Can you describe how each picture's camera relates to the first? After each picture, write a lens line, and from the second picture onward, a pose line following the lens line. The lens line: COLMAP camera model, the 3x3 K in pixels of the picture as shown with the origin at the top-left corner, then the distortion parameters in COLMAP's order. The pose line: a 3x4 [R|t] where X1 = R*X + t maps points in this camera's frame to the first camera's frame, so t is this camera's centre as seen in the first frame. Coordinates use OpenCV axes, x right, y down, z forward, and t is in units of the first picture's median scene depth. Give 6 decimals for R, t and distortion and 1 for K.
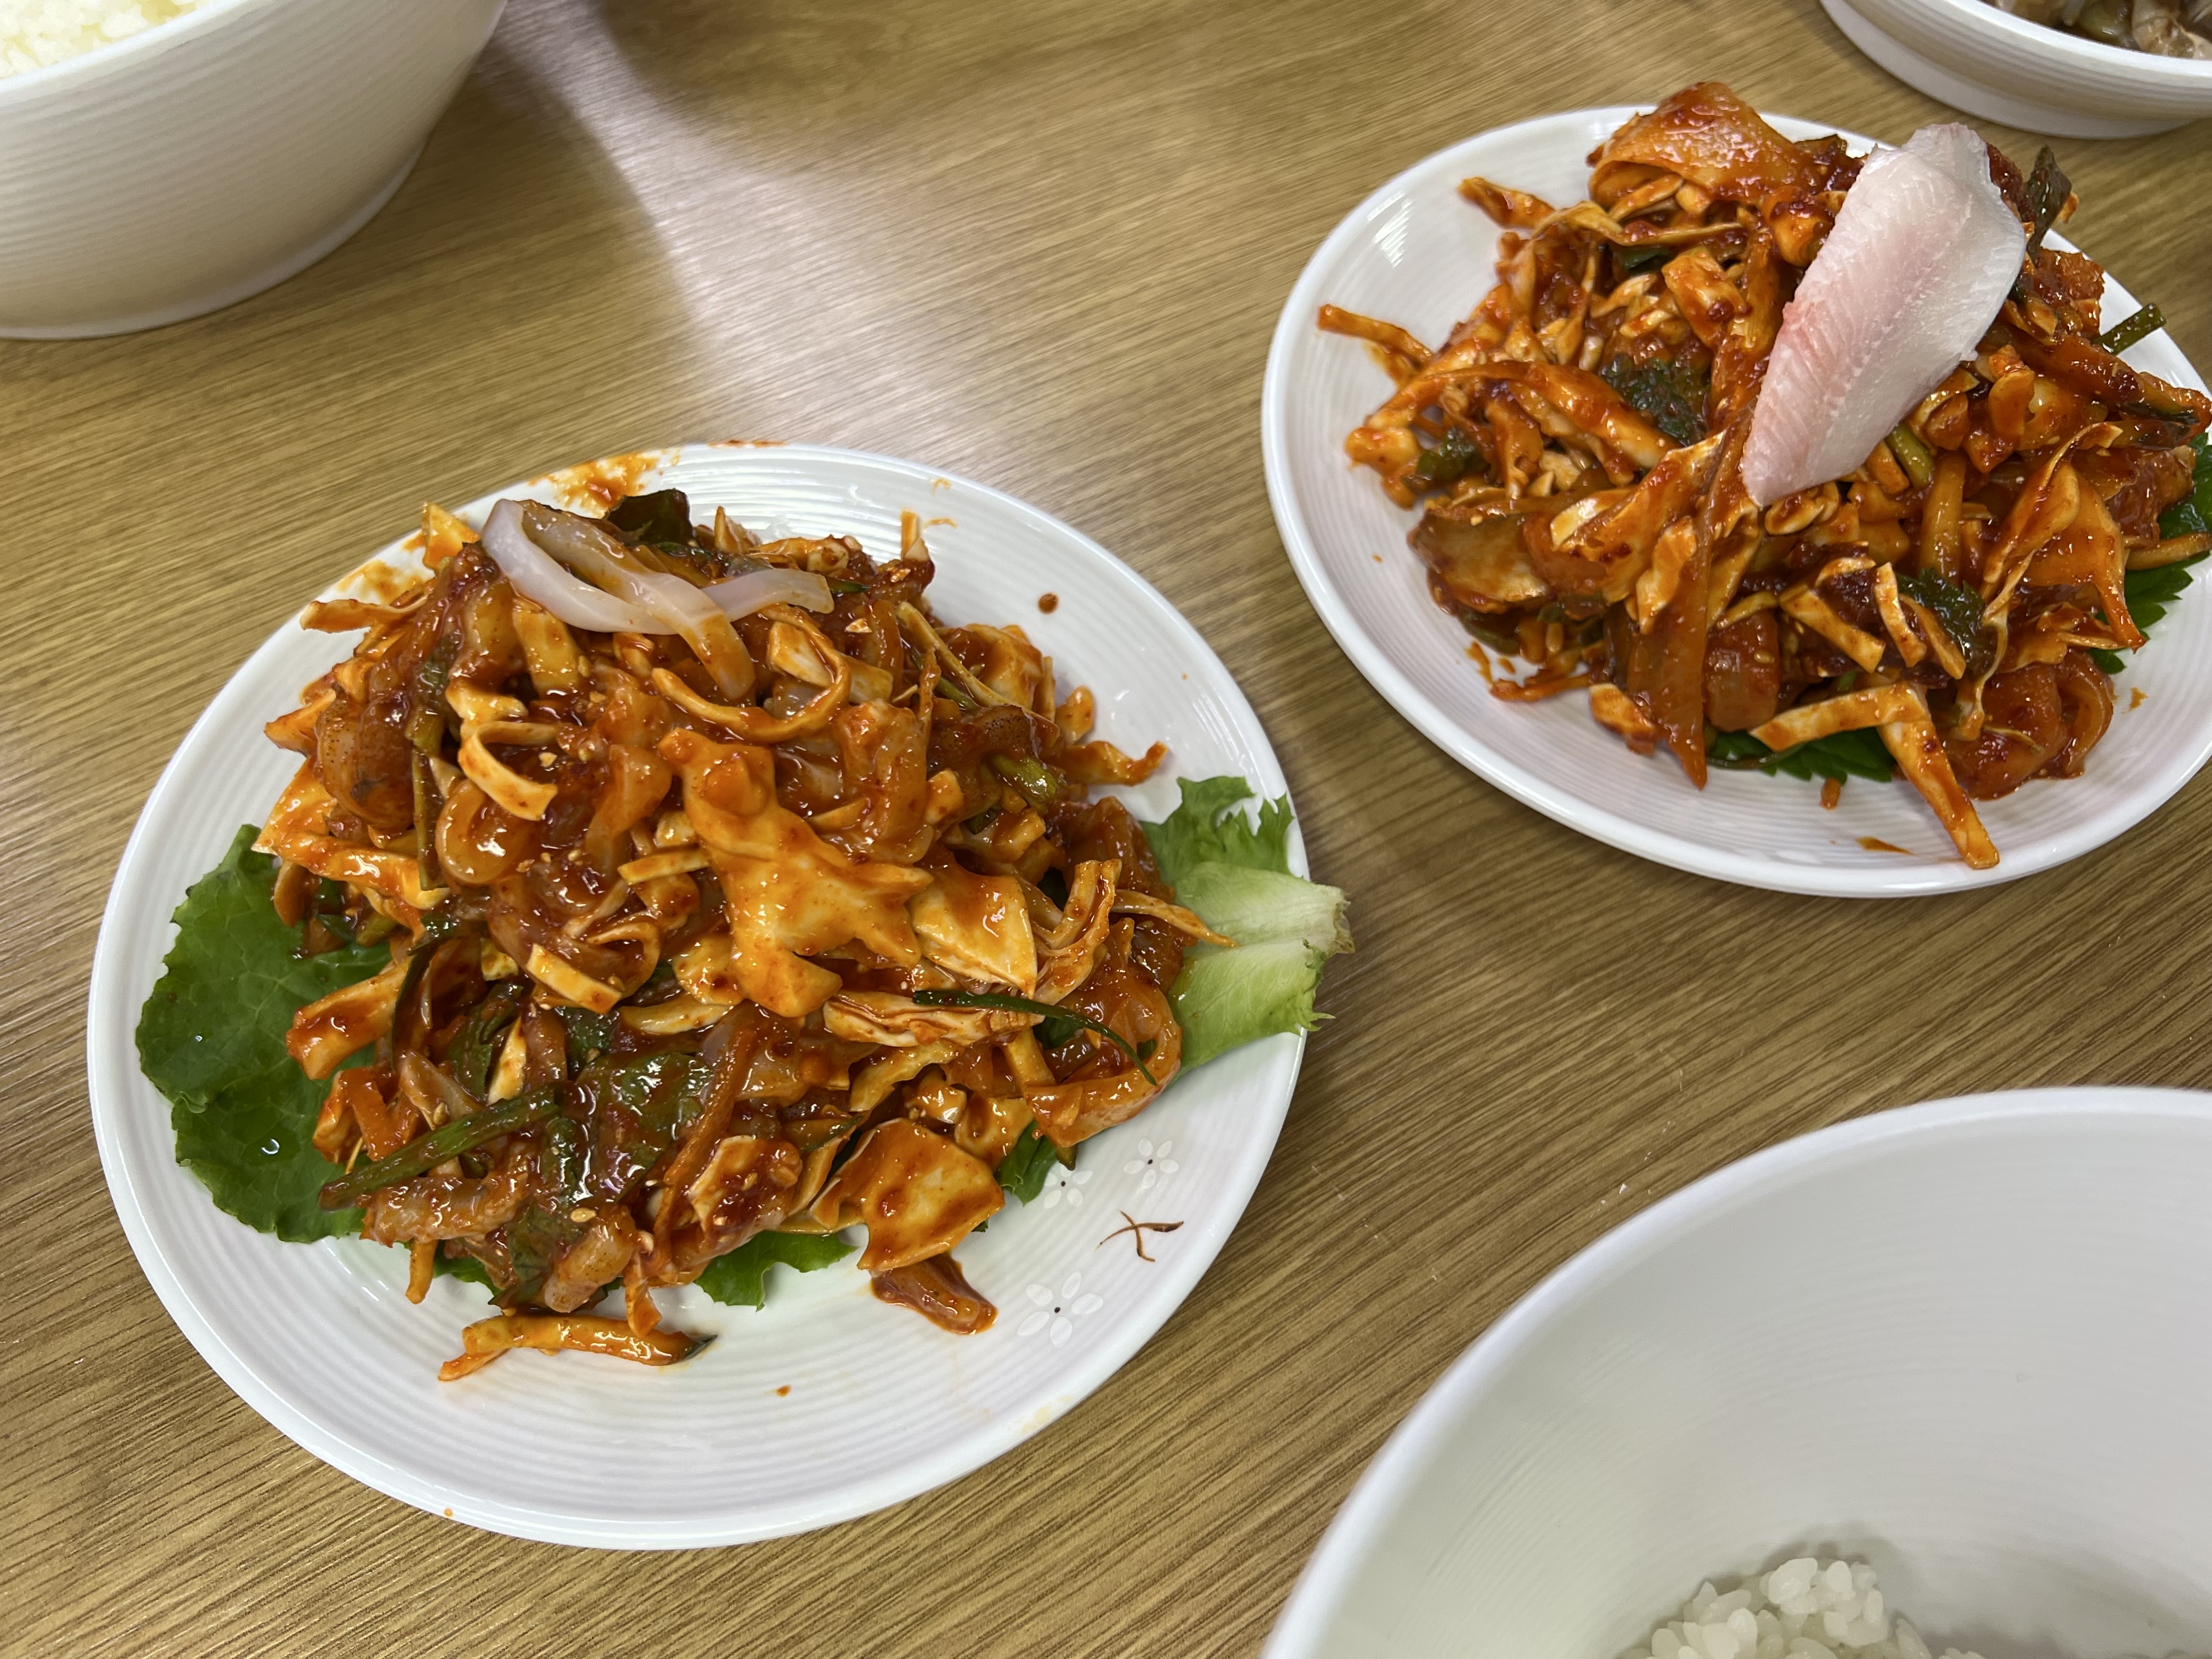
lens RADIAL K [[1660.4, 0, 1218.1], [0, 1660.4, 747.8], [0, 0, 1]] dist [0.060320, -0.087233]
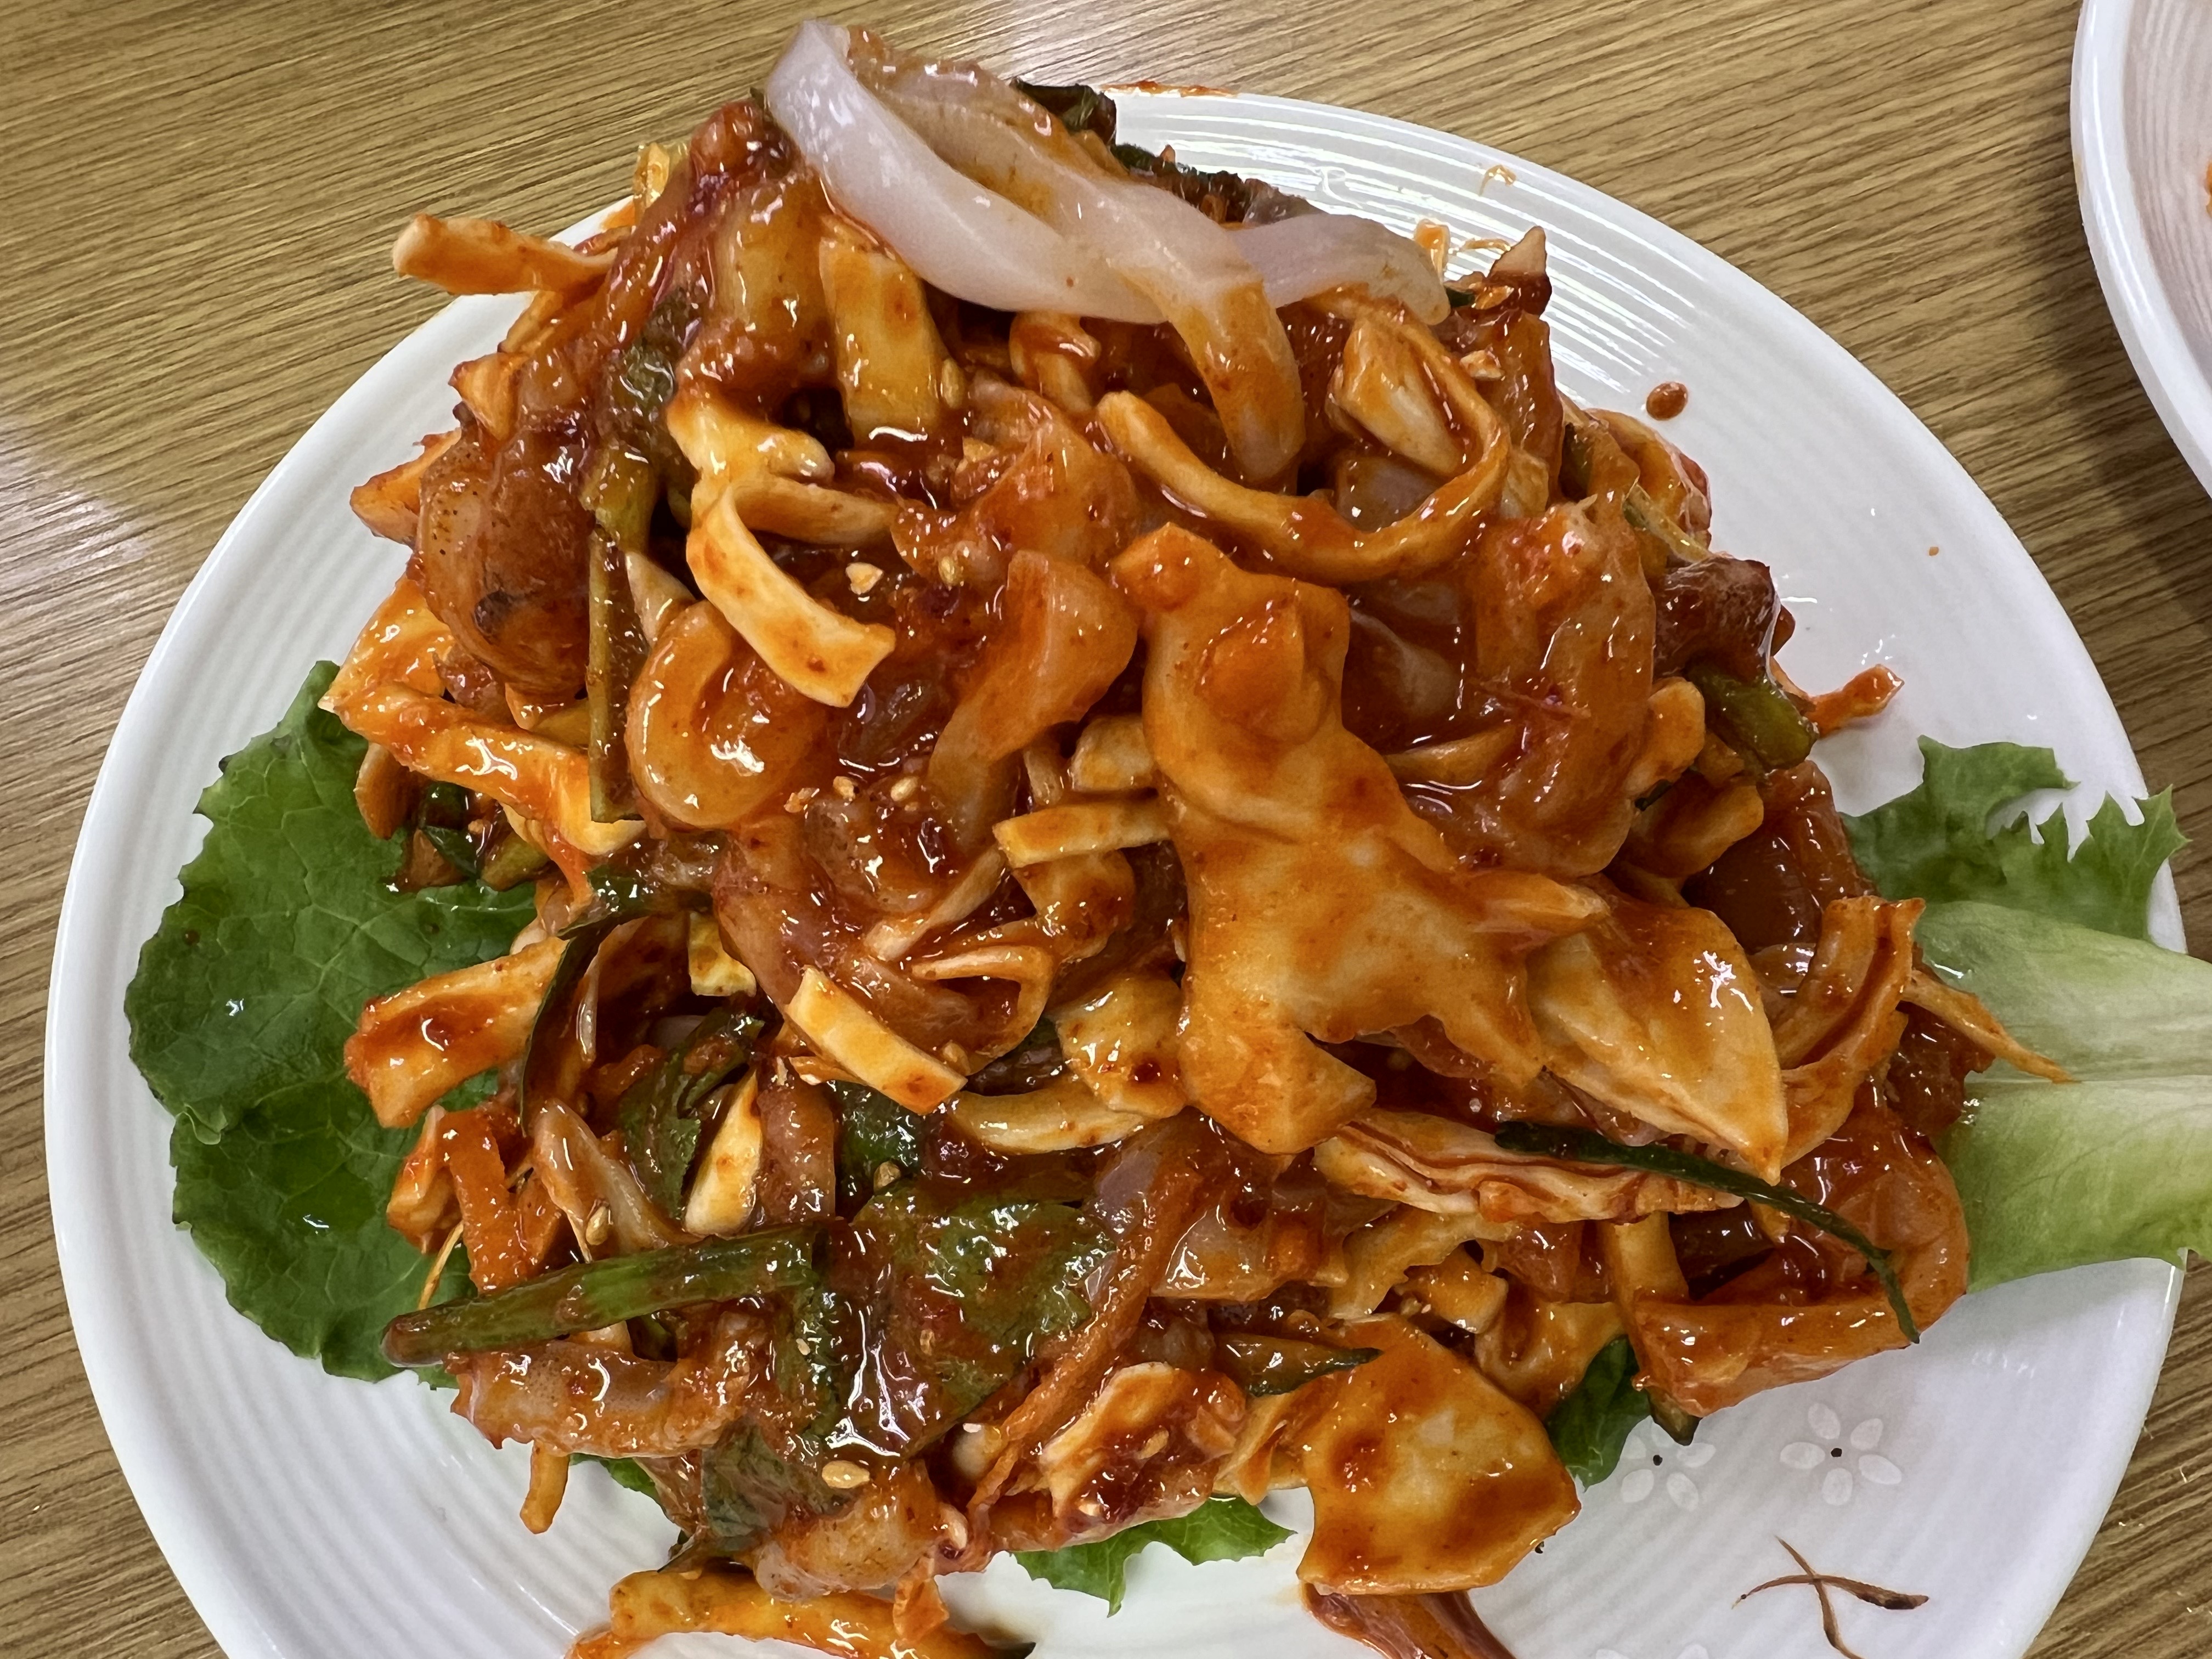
lens RADIAL K [[1638.2, 0, 1106.0], [0, 1638.2, 829.5], [0, 0, 1]] dist [0.031817, -0.071388]
pose [[0.984676, 0.108855, -0.136251, -0.247083], [-0.095515, 0.990301, 0.100896, 0.022036], [0.145913, -0.086336, 0.985523, 0.517319]]
